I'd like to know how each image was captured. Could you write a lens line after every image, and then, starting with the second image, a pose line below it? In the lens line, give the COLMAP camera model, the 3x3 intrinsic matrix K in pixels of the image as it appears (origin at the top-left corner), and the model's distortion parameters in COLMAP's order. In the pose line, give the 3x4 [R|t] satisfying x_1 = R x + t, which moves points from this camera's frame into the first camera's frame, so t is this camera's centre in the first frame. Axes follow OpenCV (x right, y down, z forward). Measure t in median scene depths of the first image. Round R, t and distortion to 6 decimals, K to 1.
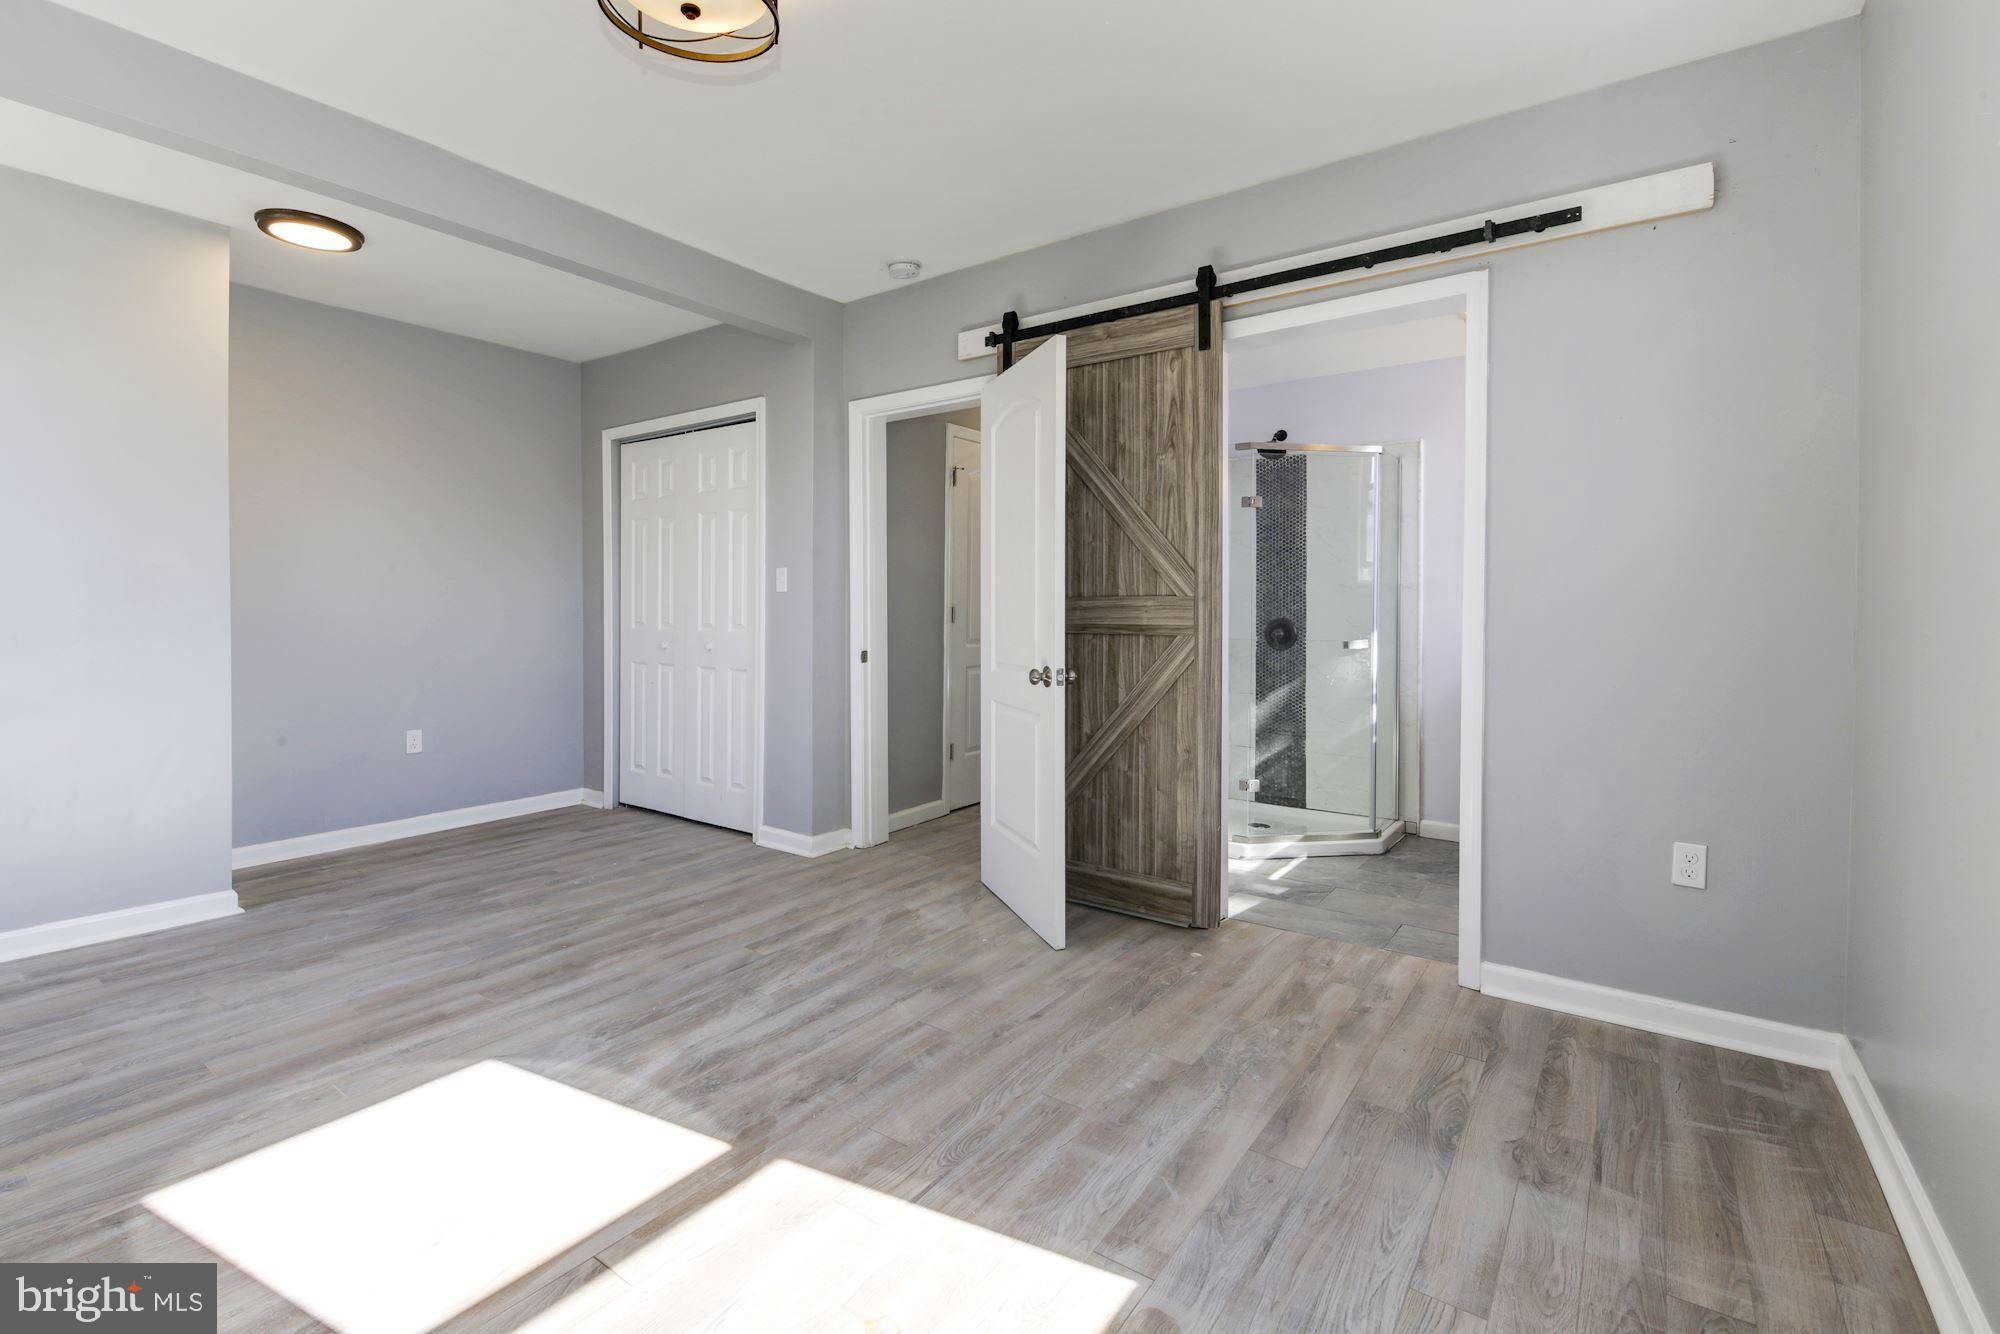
lens RADIAL K [[884.6, 0, 1037.4], [0, 884.6, 607.4], [0, 0, 1]] dist [0.000388, -0.005845]
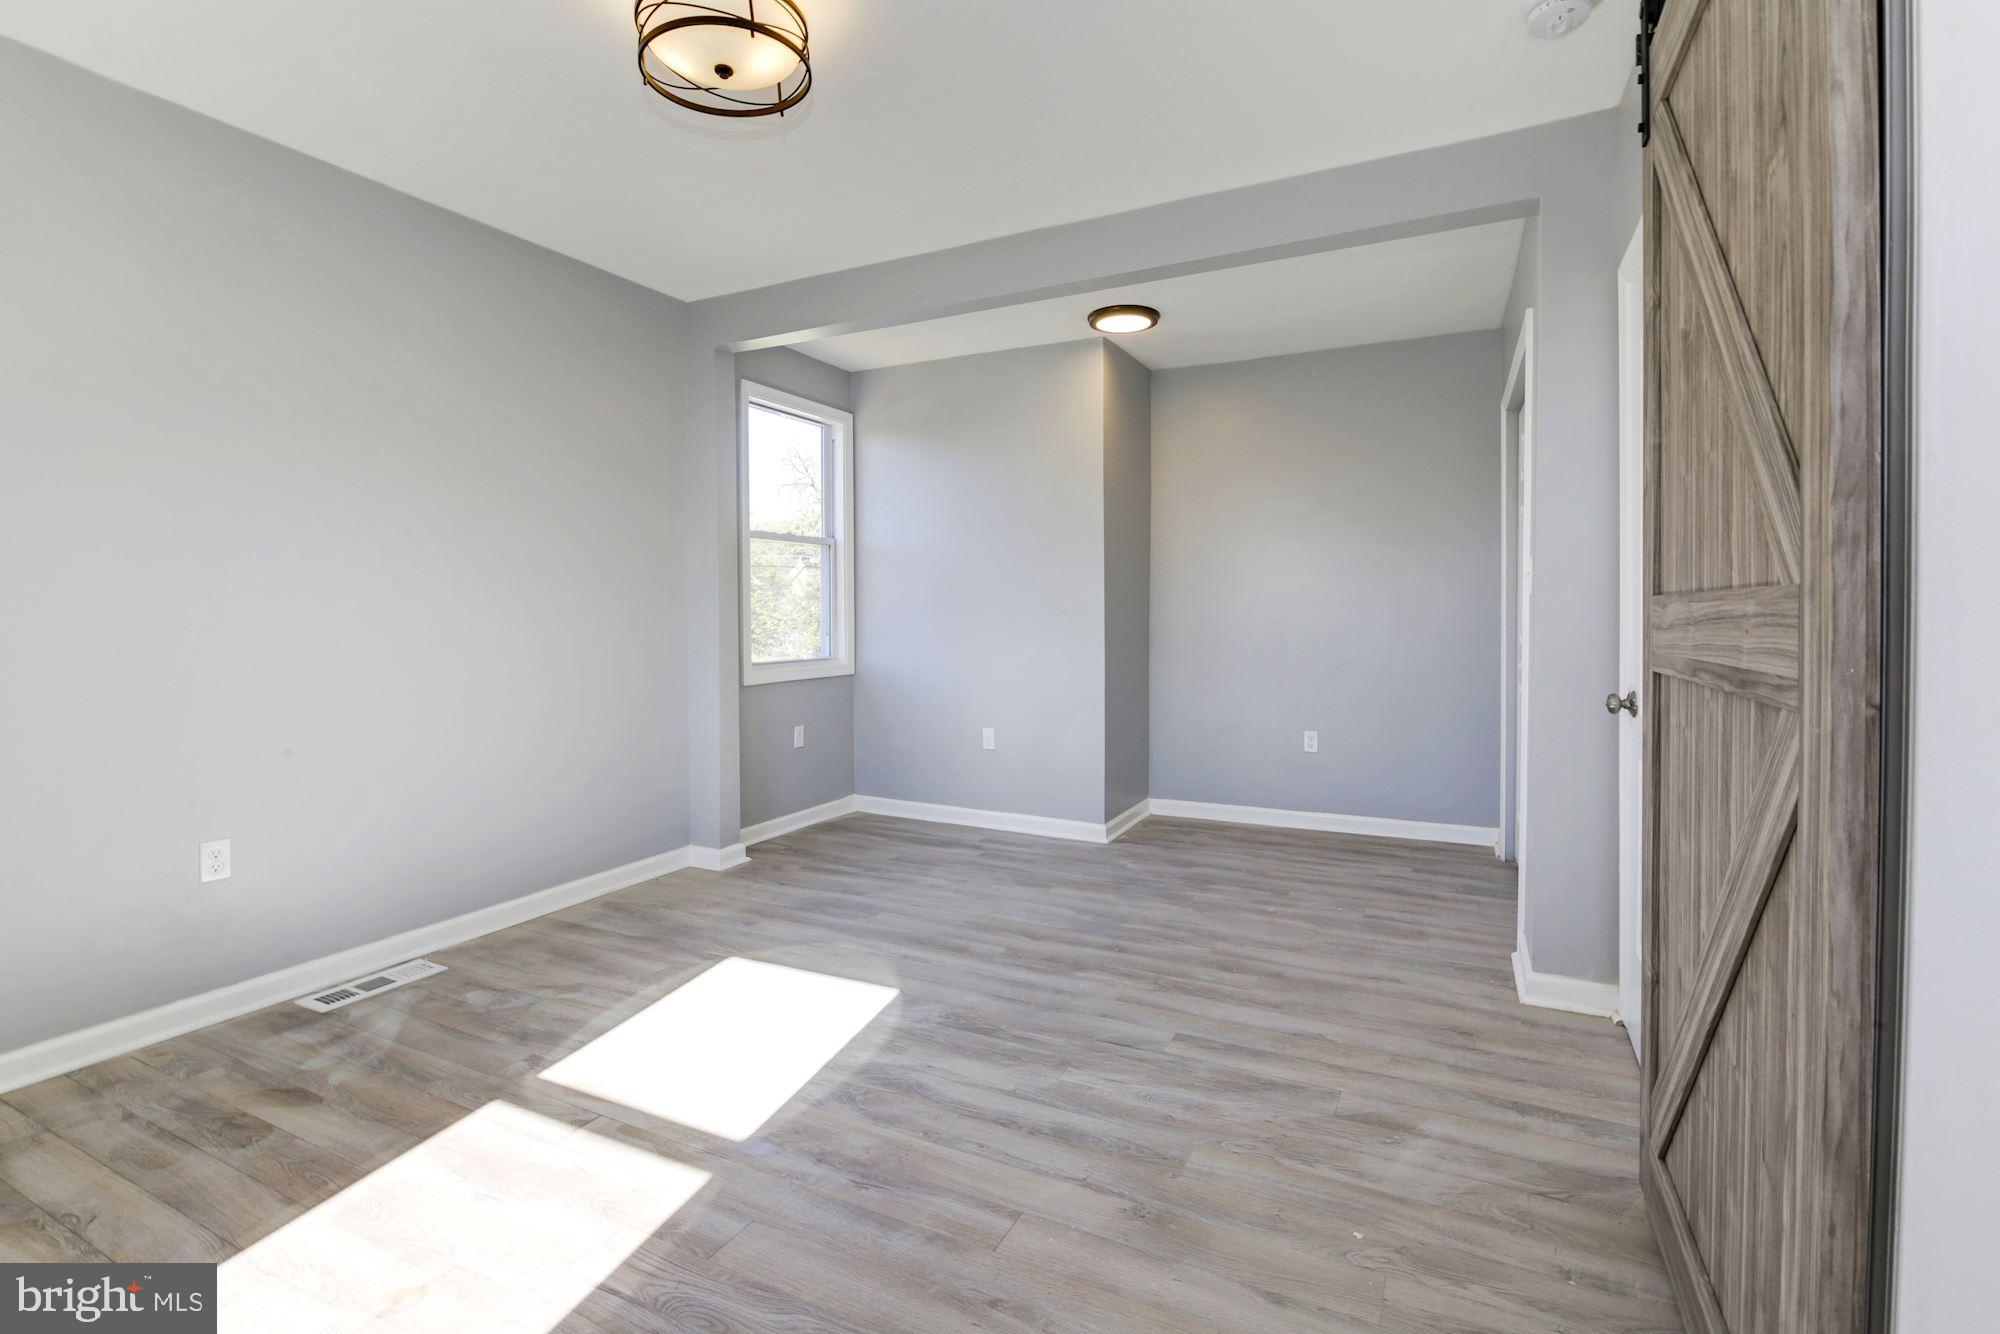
lens RADIAL K [[884.6, 0, 1037.4], [0, 884.6, 607.4], [0, 0, 1]] dist [0.000388, -0.005845]
pose [[0.144538, -0.009130, -0.989457, 0.549584], [0.001344, 0.999958, -0.009030, -0.006575], [0.989498, -0.000025, 0.144545, 0.881600]]
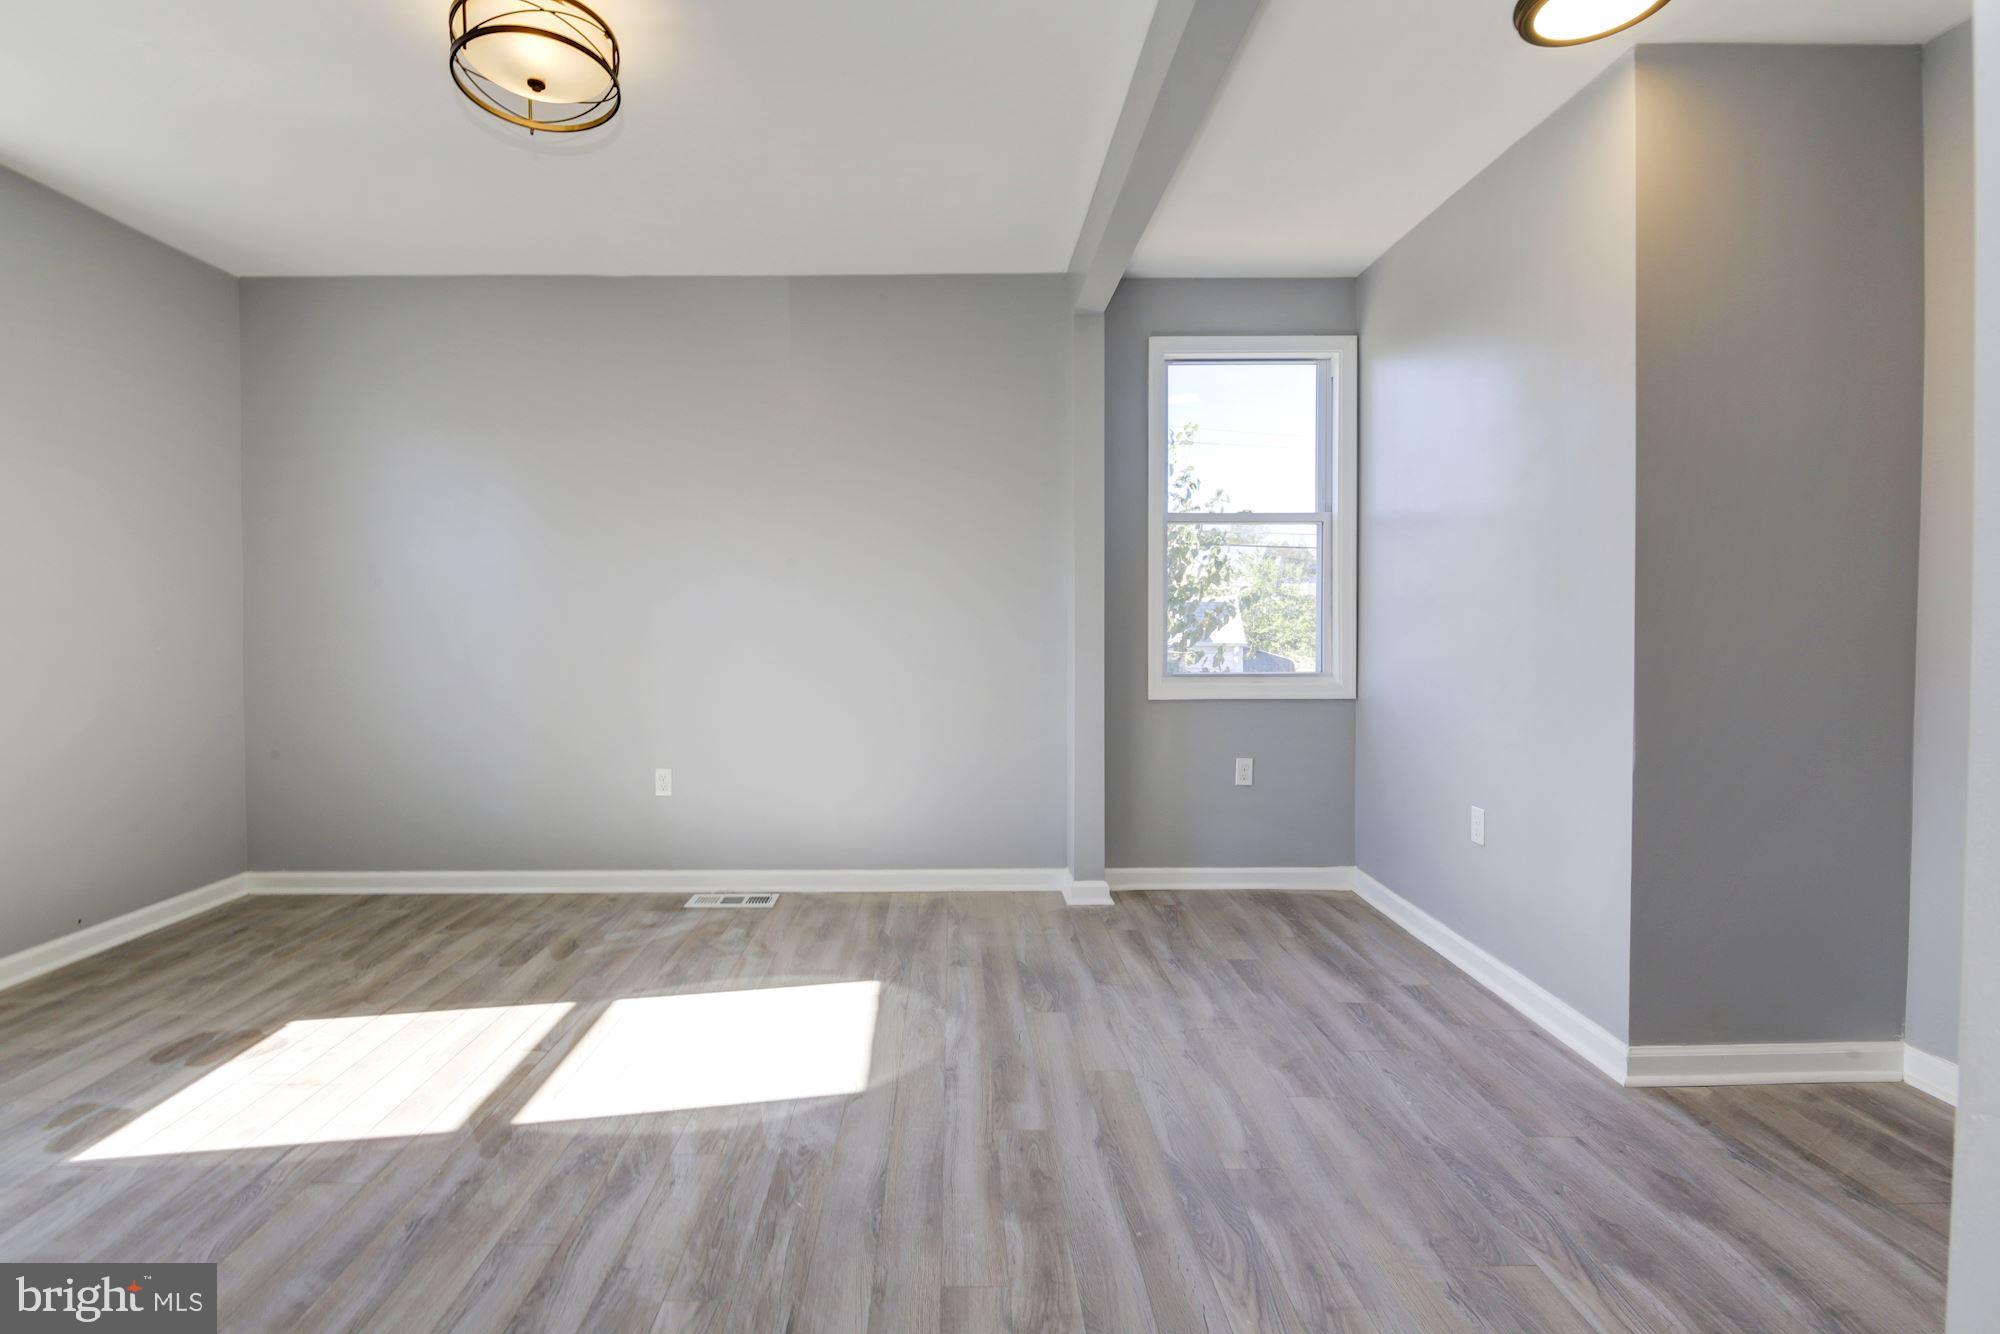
lens RADIAL K [[919.0, 0, 991.3], [0, 919.0, 626.6], [0, 0, 1]] dist [0.000535, -0.007918]
pose [[-0.831721, 0.004393, -0.555177, -0.158974], [-0.001621, 0.999945, 0.010342, -0.006543], [0.555192, 0.009501, -0.831668, 1.653853]]
